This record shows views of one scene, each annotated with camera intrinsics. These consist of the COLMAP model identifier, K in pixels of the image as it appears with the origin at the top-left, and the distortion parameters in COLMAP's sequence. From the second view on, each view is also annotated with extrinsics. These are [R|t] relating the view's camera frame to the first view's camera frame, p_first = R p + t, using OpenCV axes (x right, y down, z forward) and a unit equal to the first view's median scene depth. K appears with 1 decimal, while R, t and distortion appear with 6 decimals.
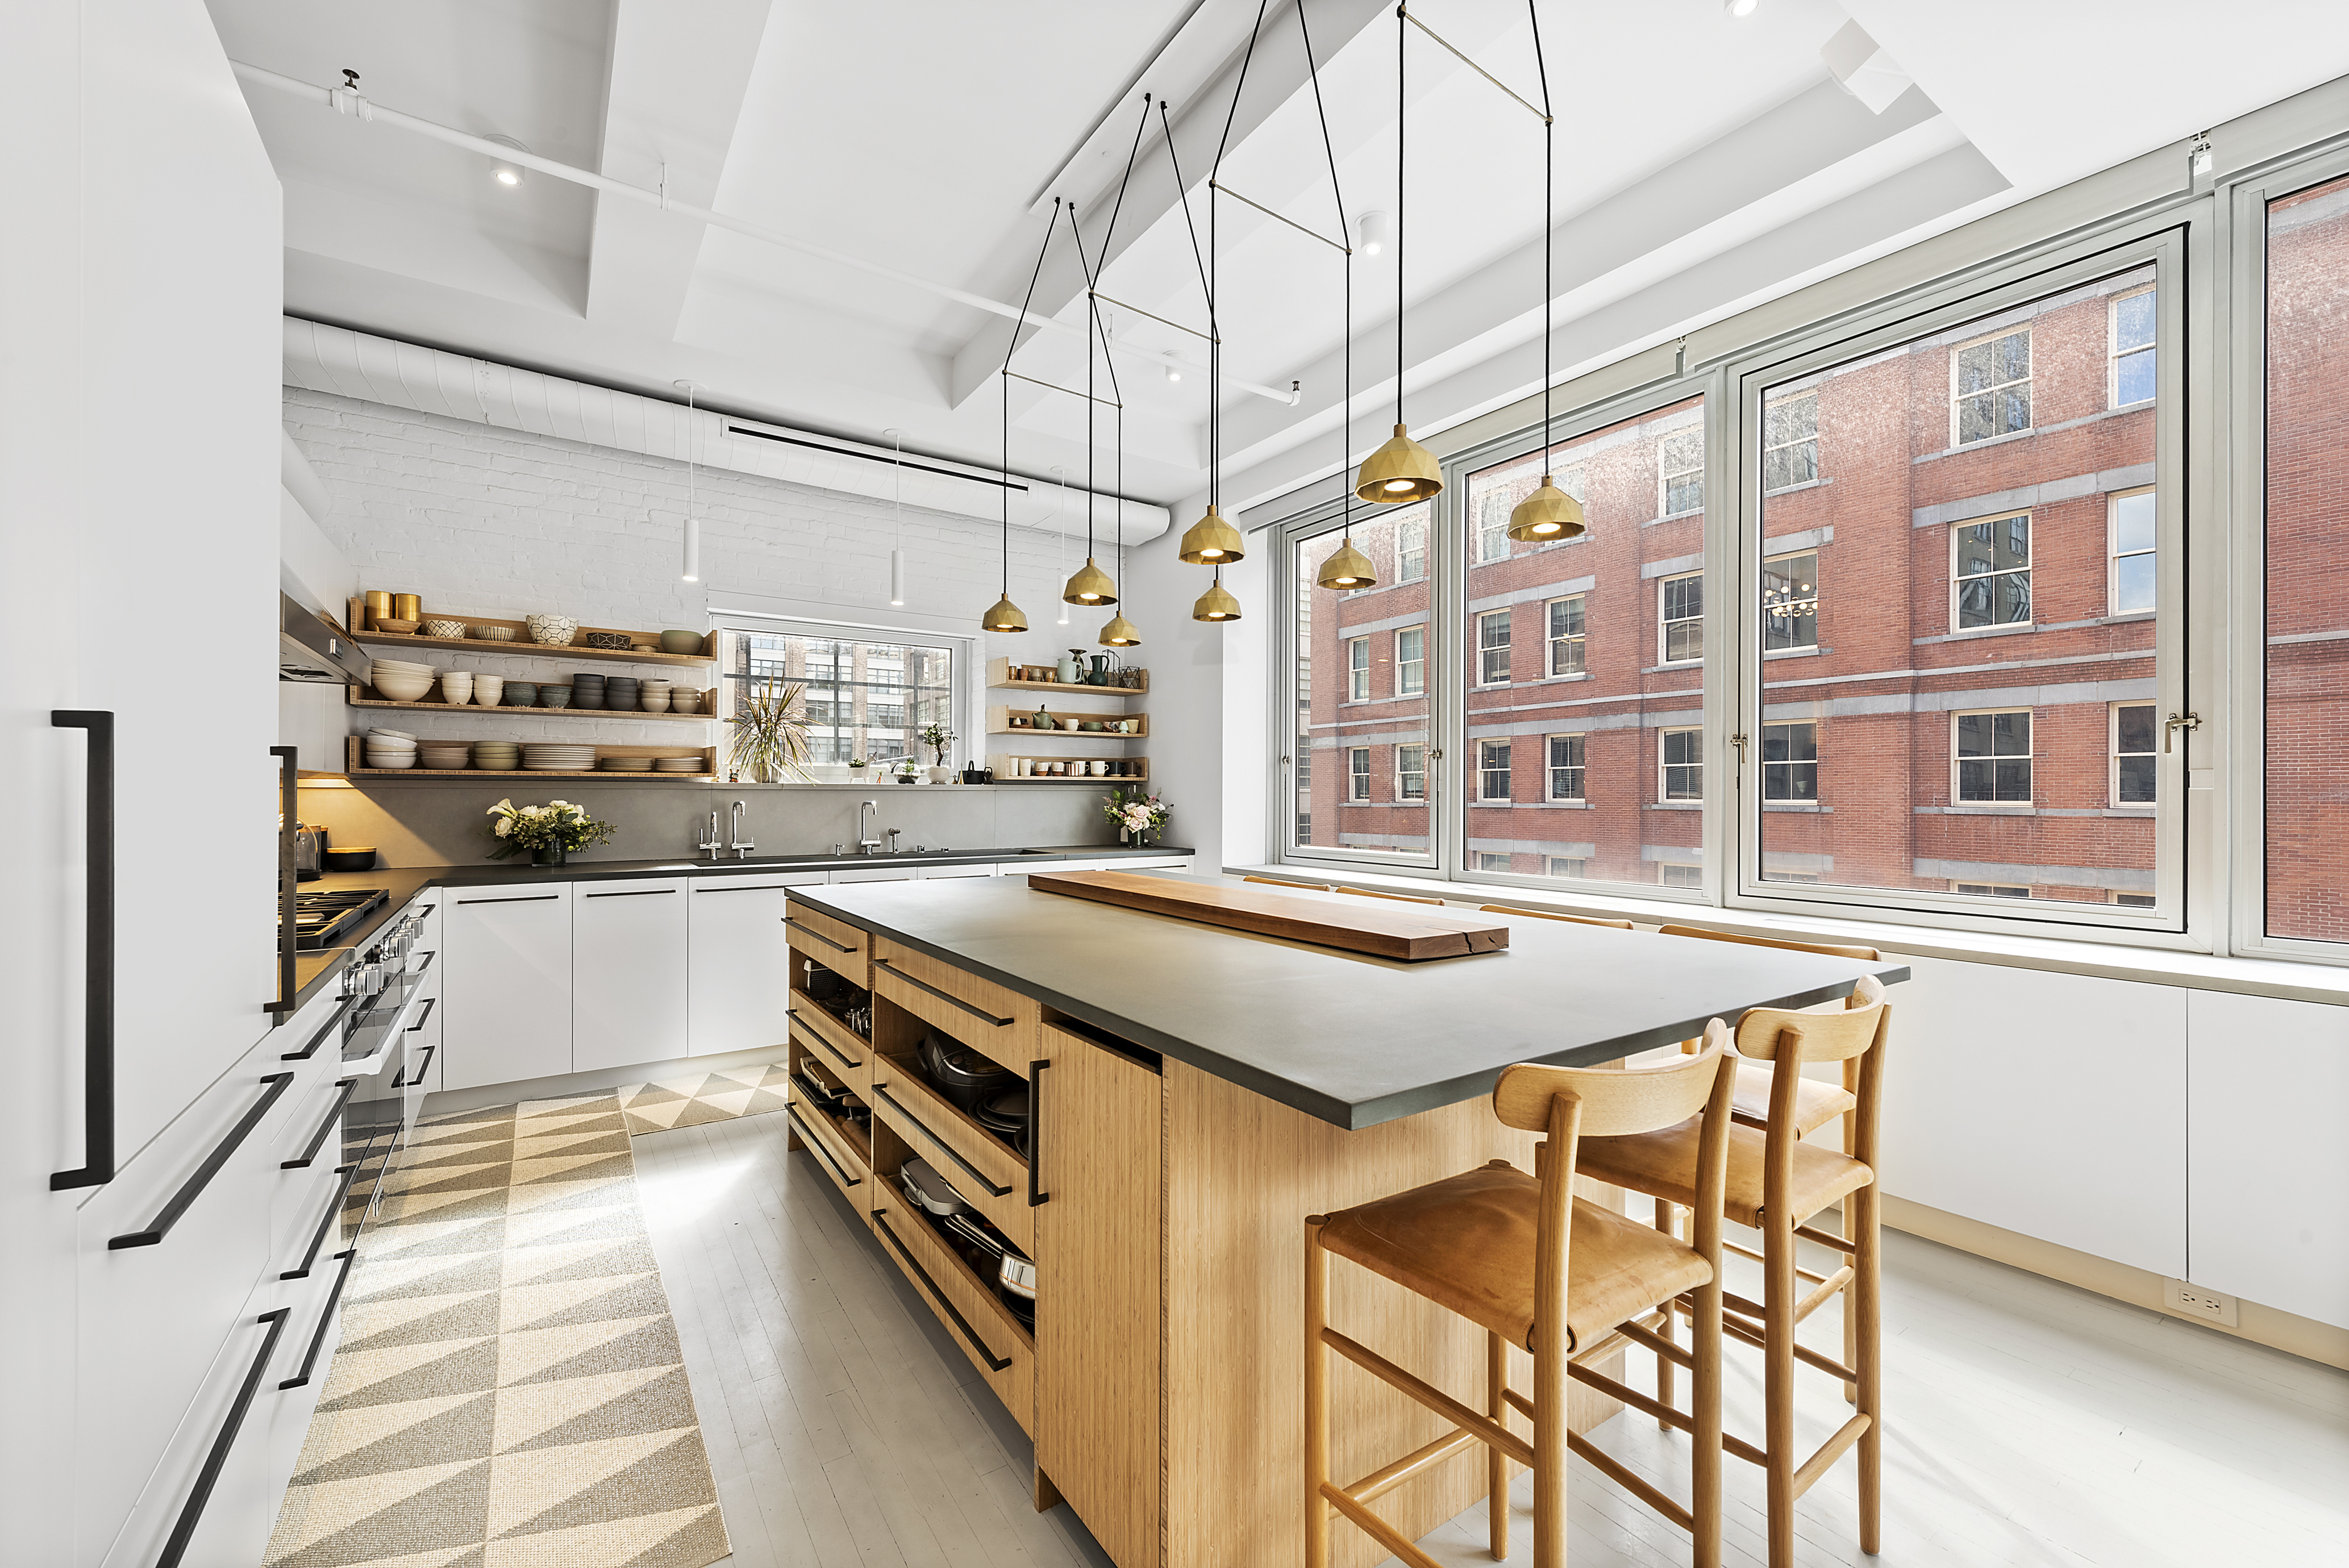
lens RADIAL K [[962.4, 0, 1201.2], [0, 962.4, 800.5], [0, 0, 1]] dist [0.002216, 0.000103]
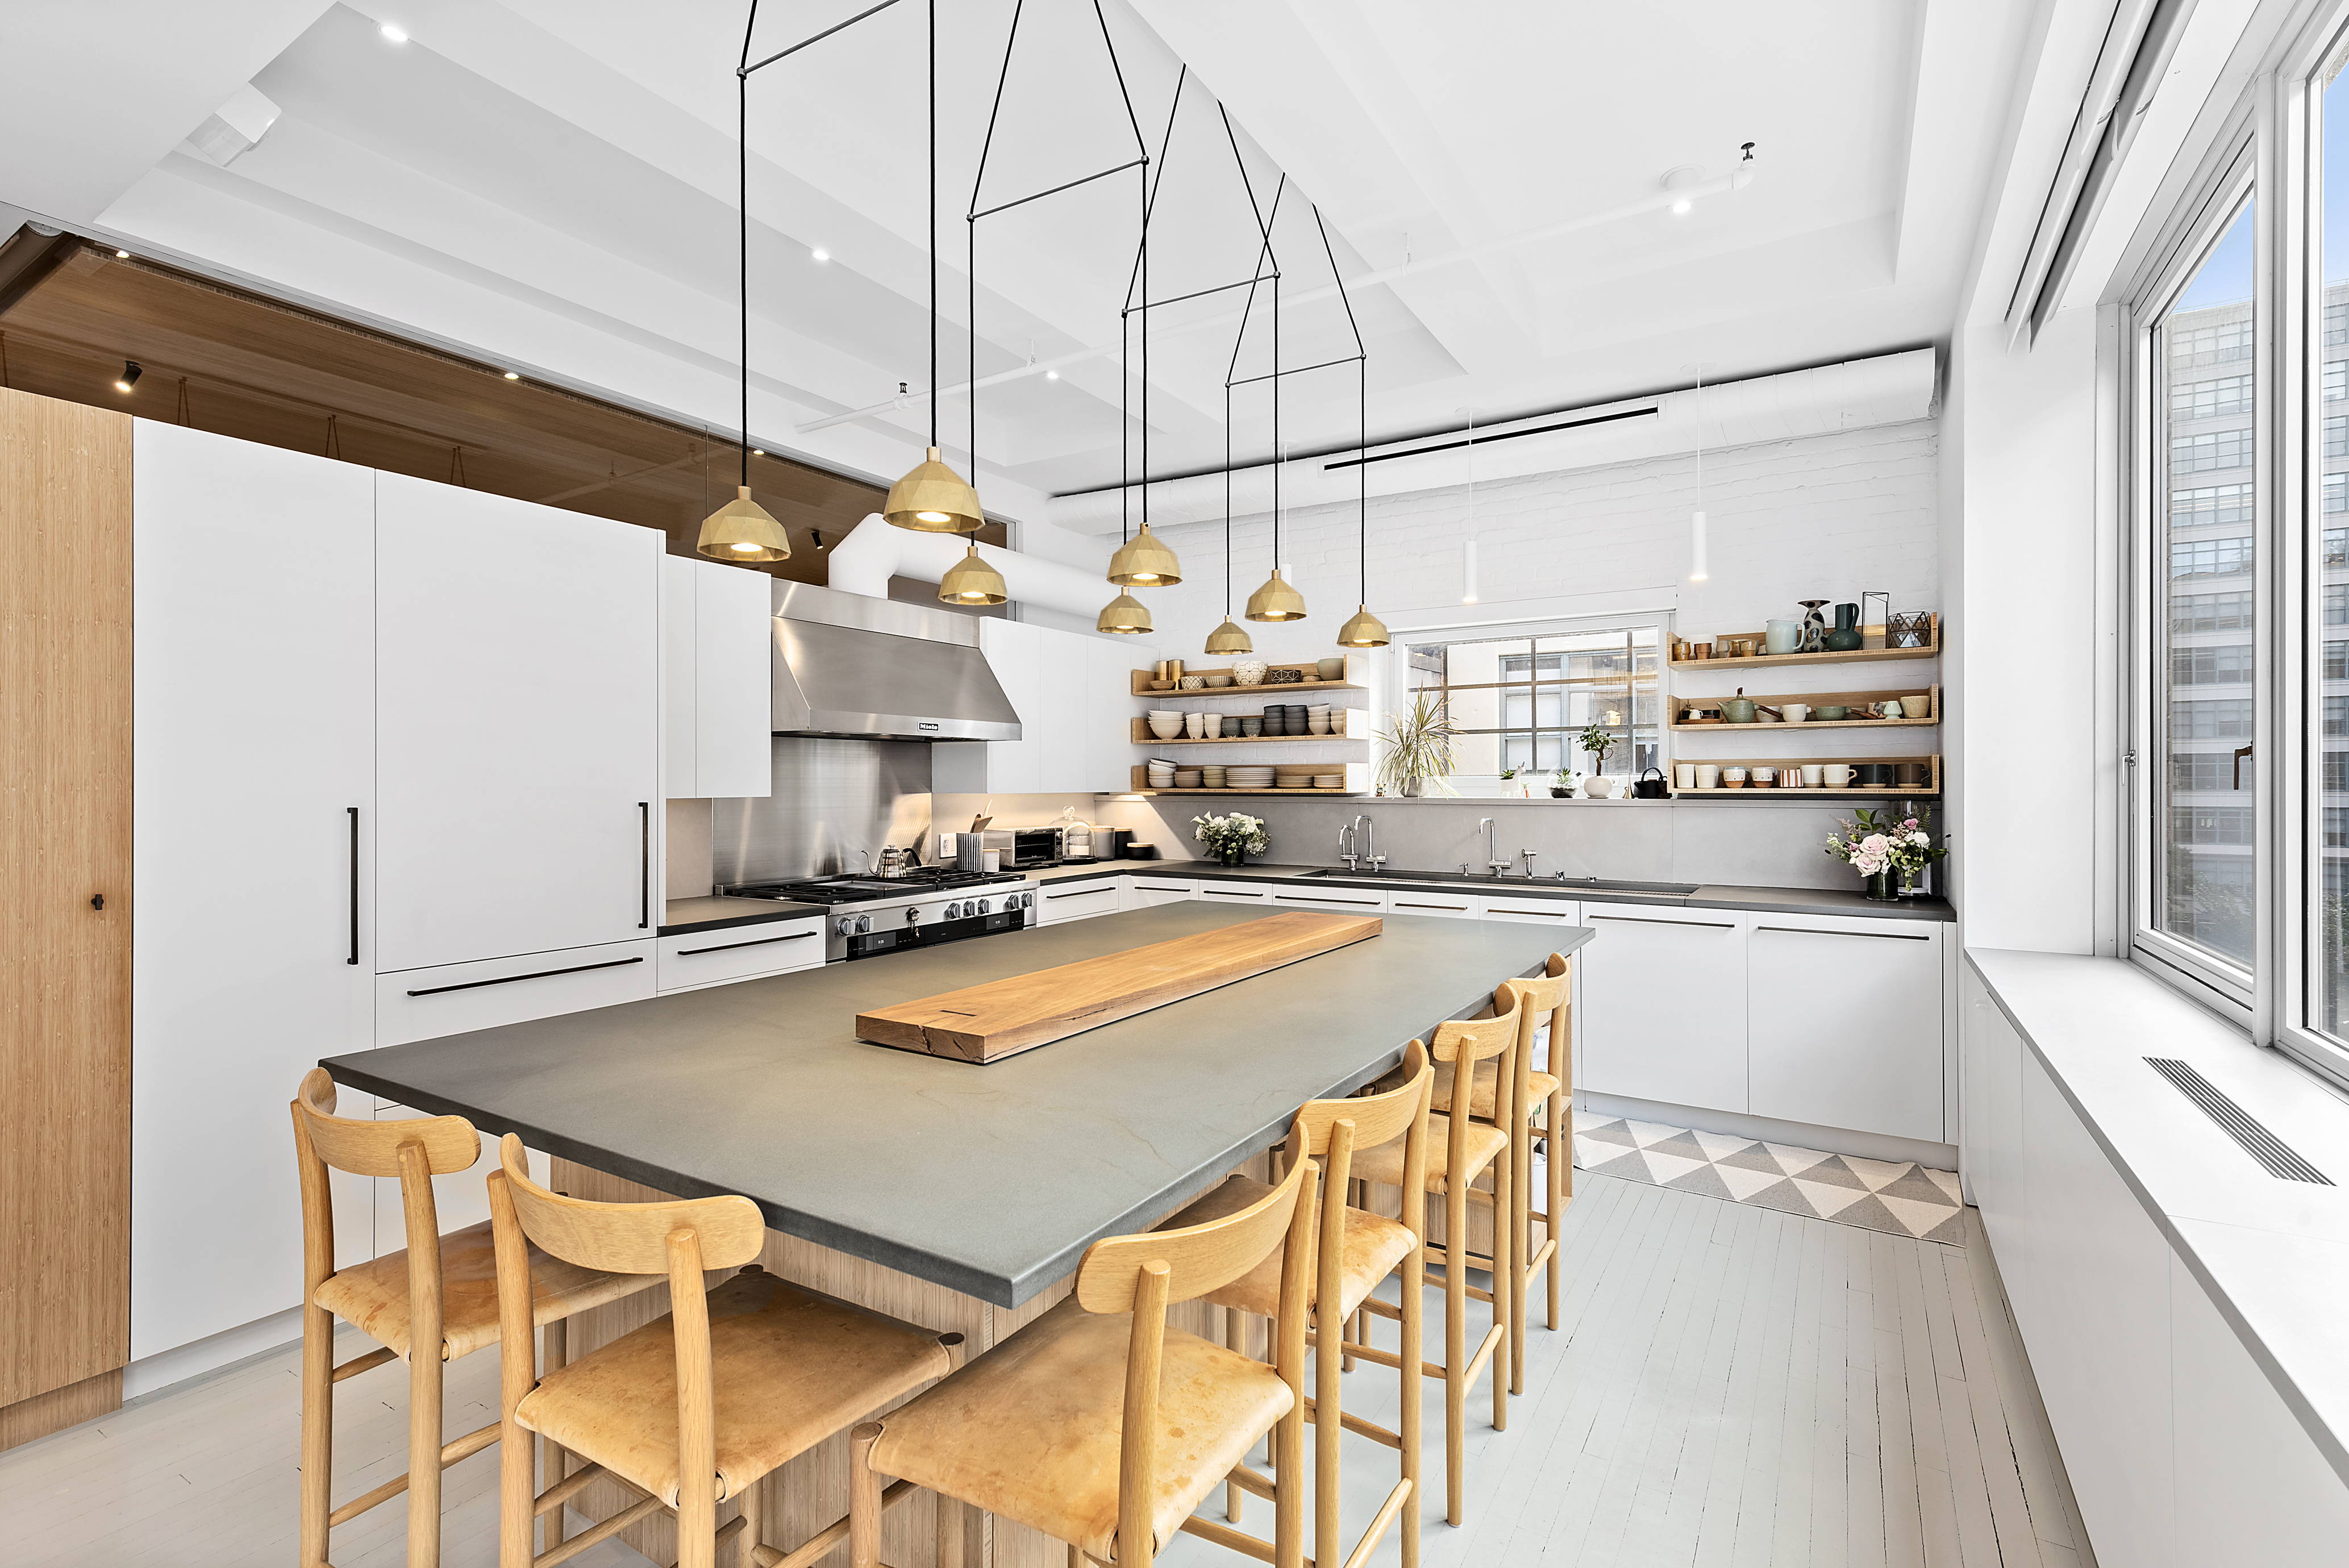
lens RADIAL K [[1038.8, 0, 1189.7], [0, 1038.8, 771.0], [0, 0, 1]] dist [0.006577, -0.000940]
pose [[0.386149, -0.019808, -0.922224, 0.469874], [-0.012586, 0.999563, -0.026740, -0.014441], [0.922351, 0.021933, 0.385731, 0.387940]]
